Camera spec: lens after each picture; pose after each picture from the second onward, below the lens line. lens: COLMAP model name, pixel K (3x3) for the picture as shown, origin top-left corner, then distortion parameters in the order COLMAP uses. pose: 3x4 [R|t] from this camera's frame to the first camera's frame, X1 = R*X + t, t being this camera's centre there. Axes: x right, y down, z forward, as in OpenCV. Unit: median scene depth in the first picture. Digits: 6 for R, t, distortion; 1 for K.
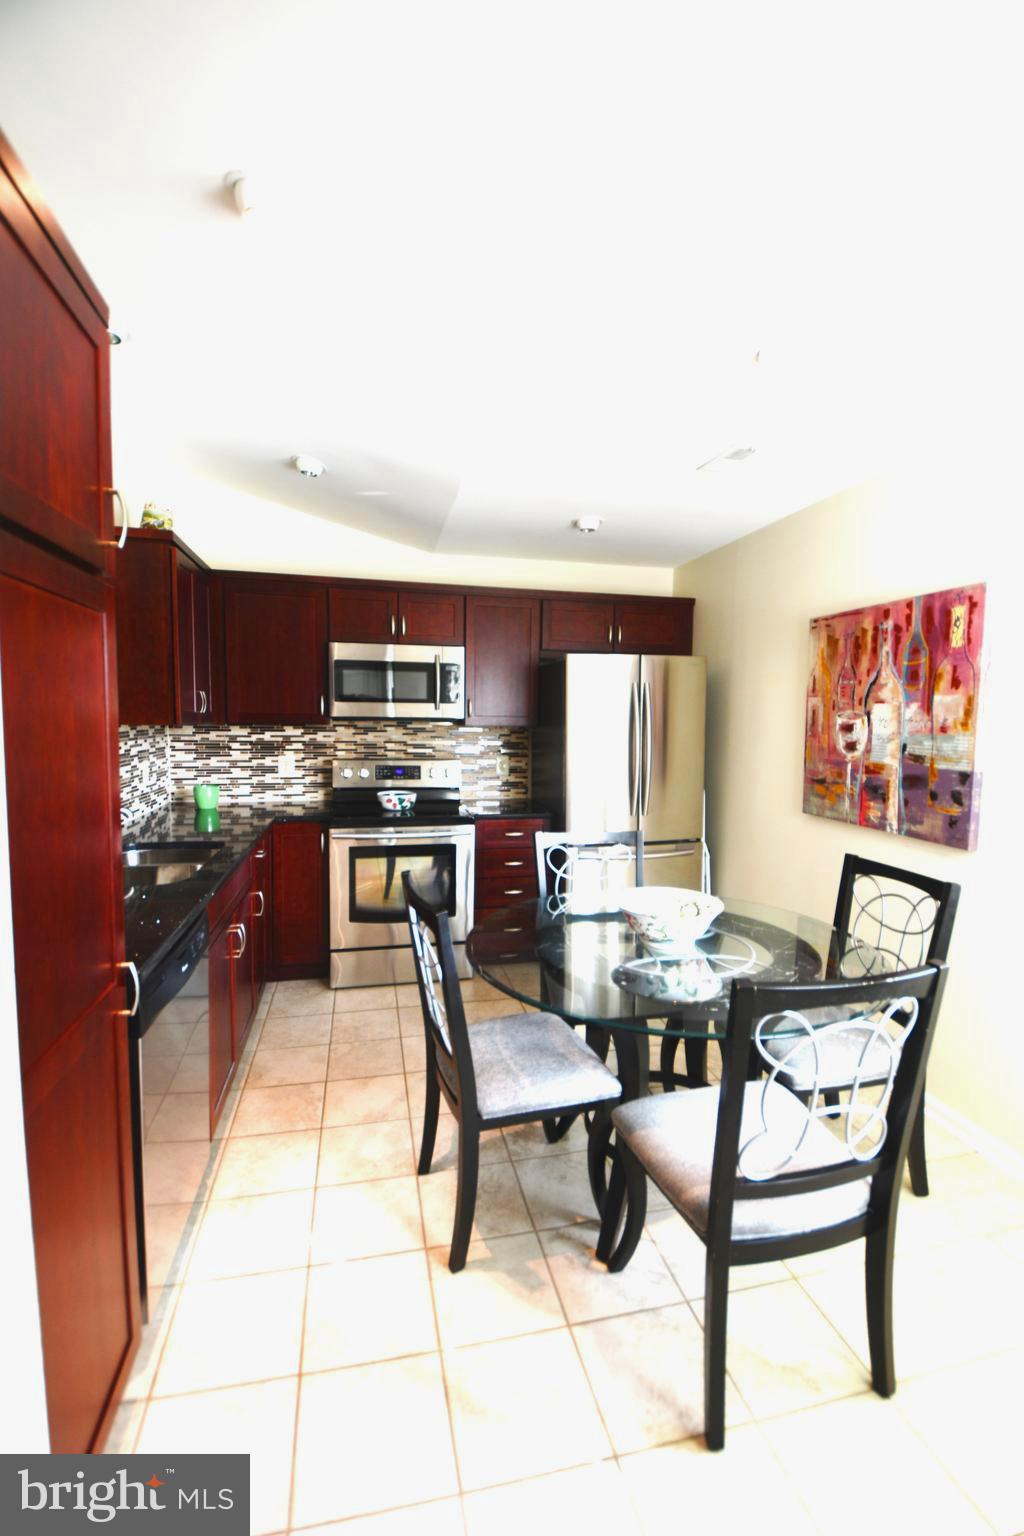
lens RADIAL K [[673.3, 0, 523.3], [0, 673.3, 772.7], [0, 0, 1]] dist [0.022327, -0.027749]
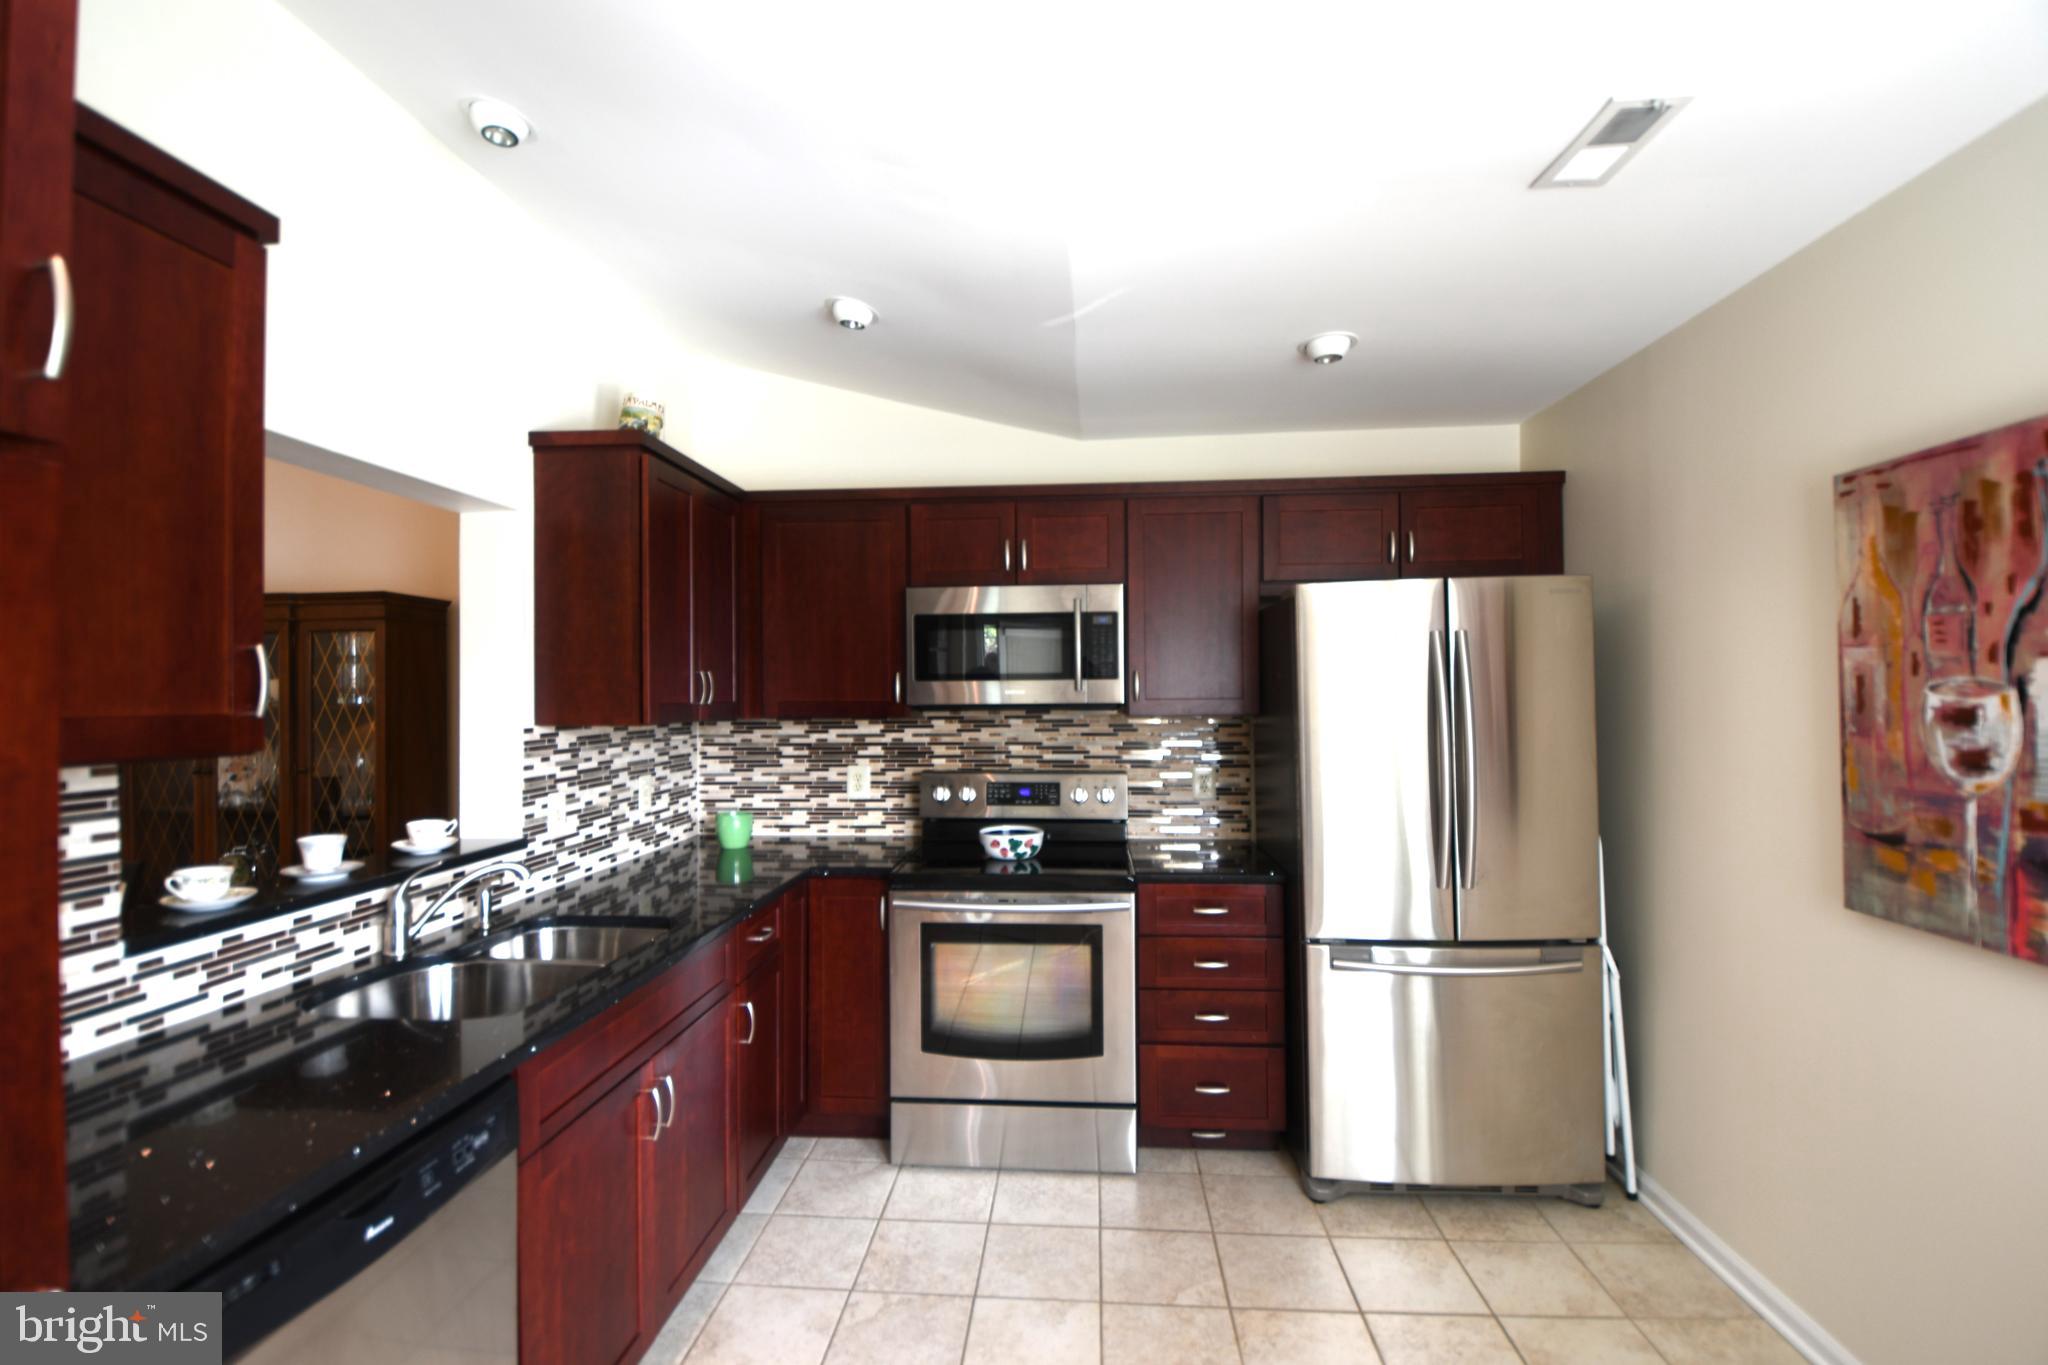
lens RADIAL K [[931.3, 0, 1018.1], [0, 931.3, 687.1], [0, 0, 1]] dist [0.022708, -0.027419]
pose [[0.951249, -0.022448, -0.307606, 0.077543], [-0.005179, 0.996045, -0.088702, -0.023527], [0.308381, 0.085970, 0.947370, 0.210985]]
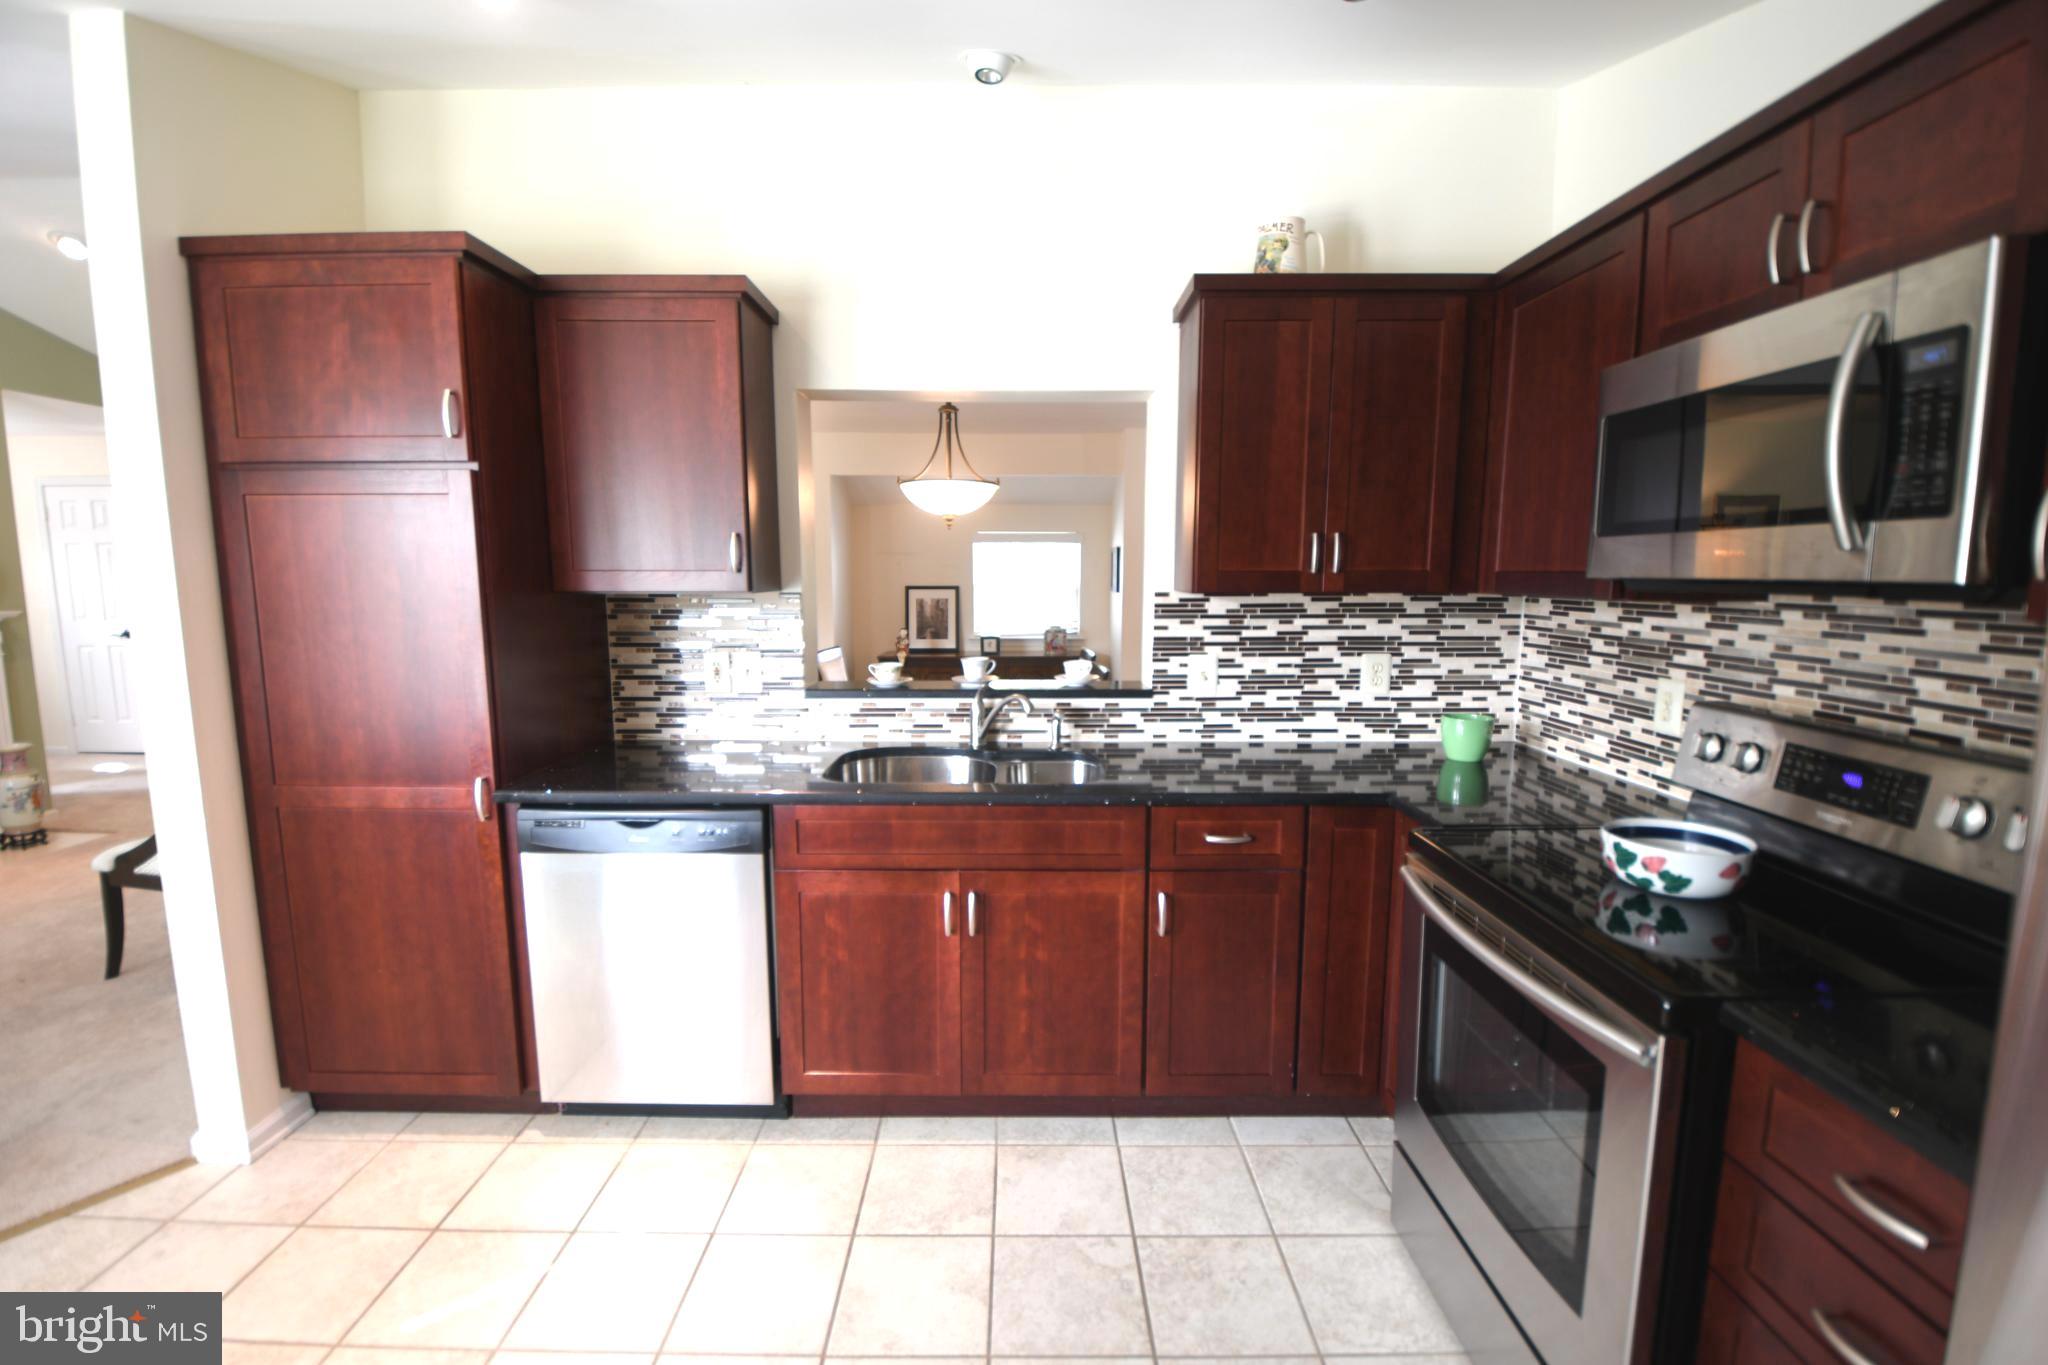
lens RADIAL K [[897.8, 0, 1013.7], [0, 897.8, 690.3], [0, 0, 1]] dist [0.022327, -0.027749]
pose [[-0.238429, 0.115306, -0.964291, 0.266856], [-0.082918, 0.986884, 0.138510, -0.065426], [0.967614, 0.112982, -0.225740, 0.818060]]
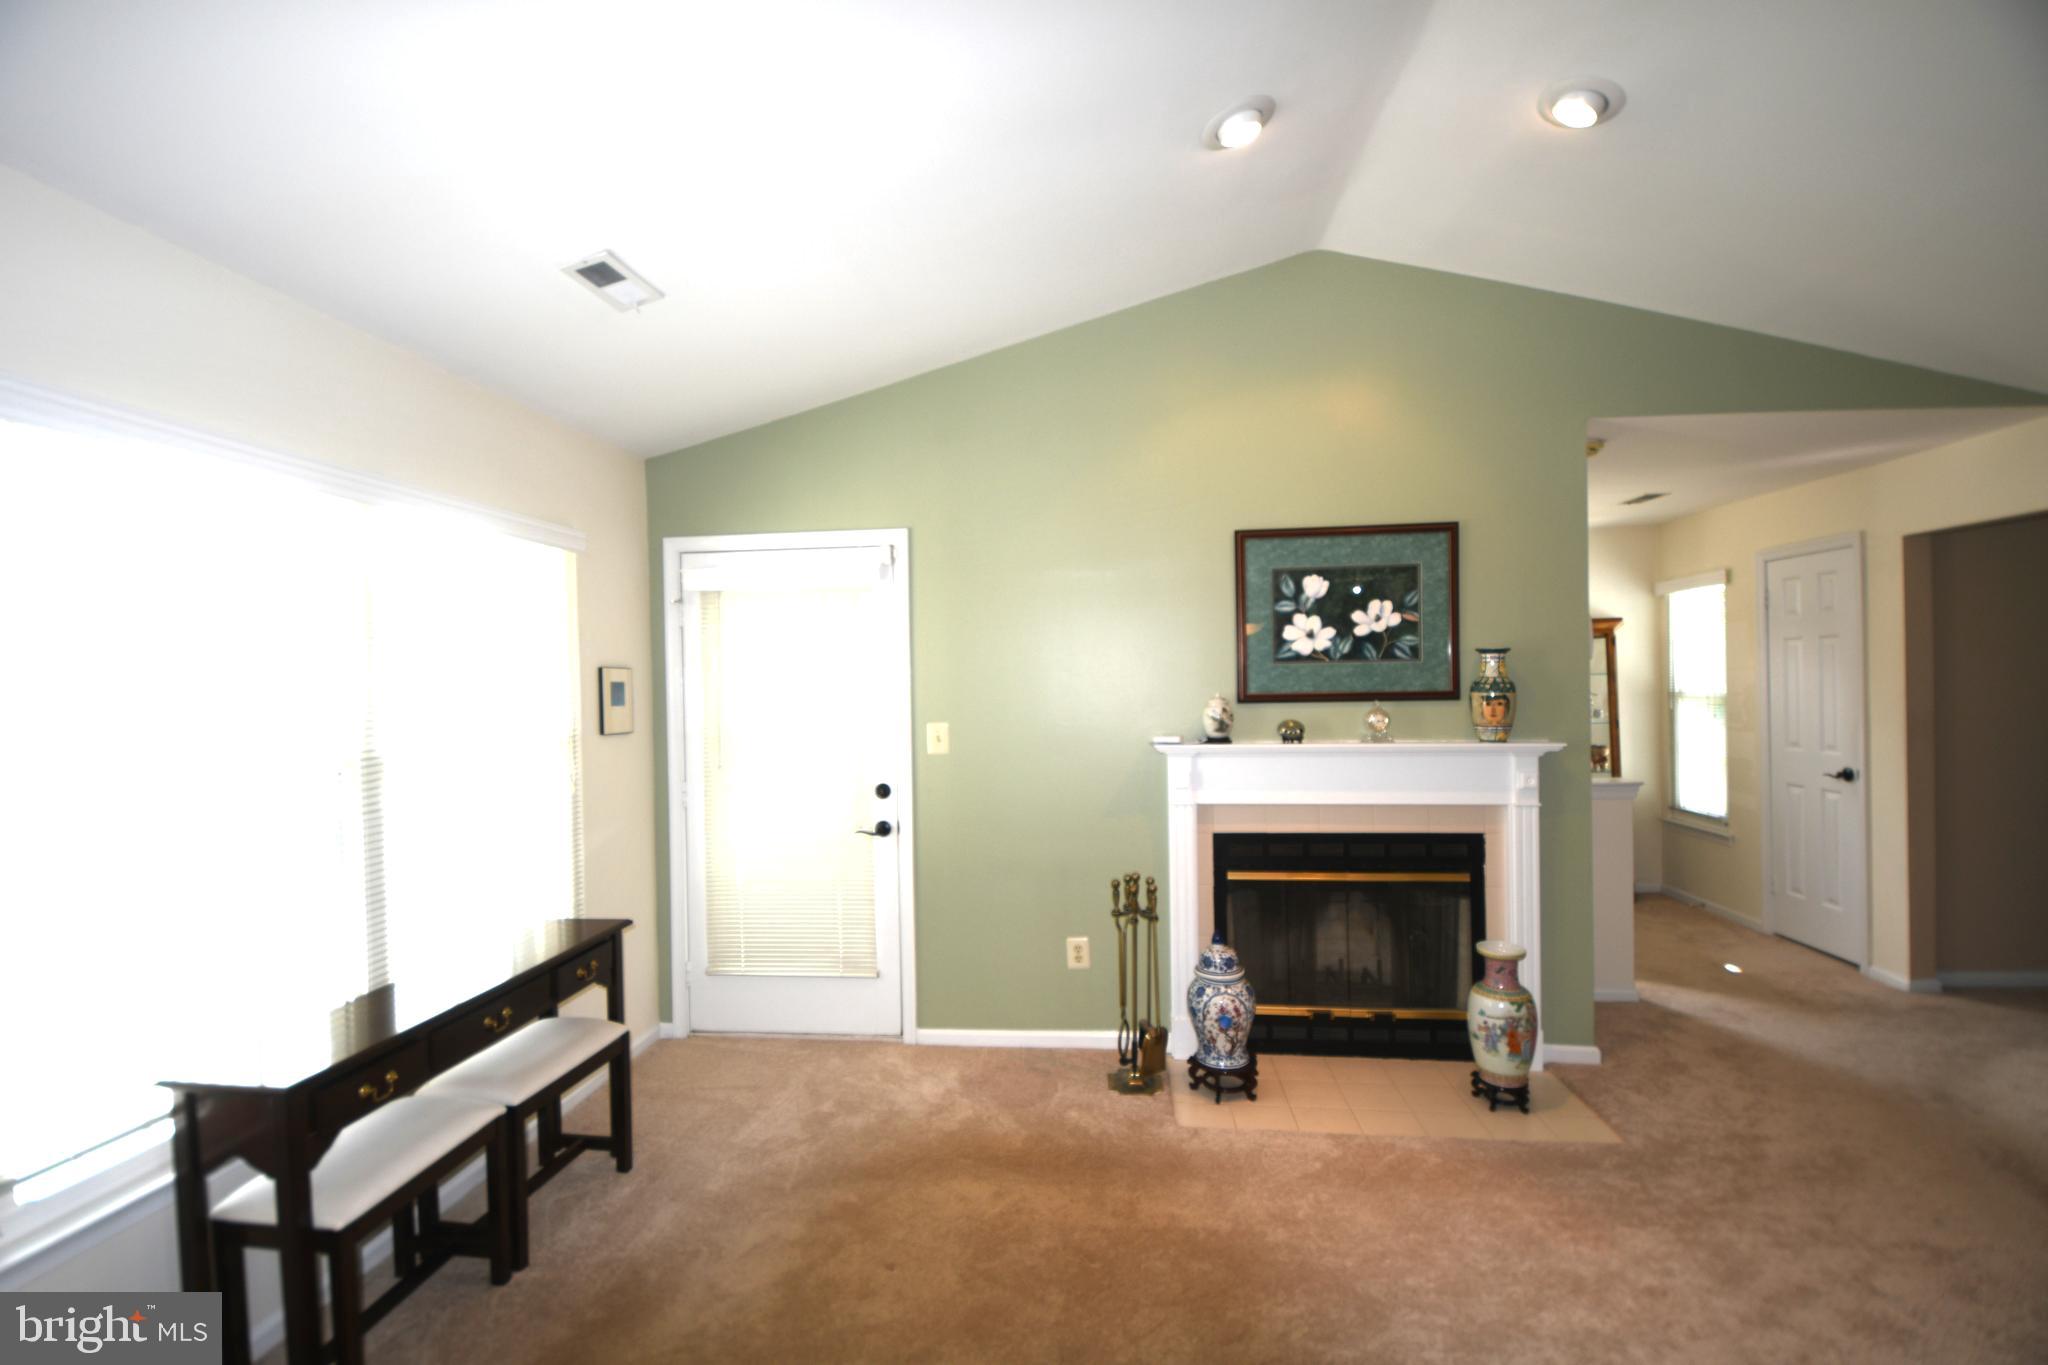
lens RADIAL K [[897.8, 0, 1013.7], [0, 897.8, 690.3], [0, 0, 1]] dist [0.022327, -0.027749]
pose [[-0.938308, 0.005924, 0.345750, -0.458592], [0.036148, 0.996056, 0.081034, -0.020275], [-0.343906, 0.088533, -0.934821, 0.092214]]
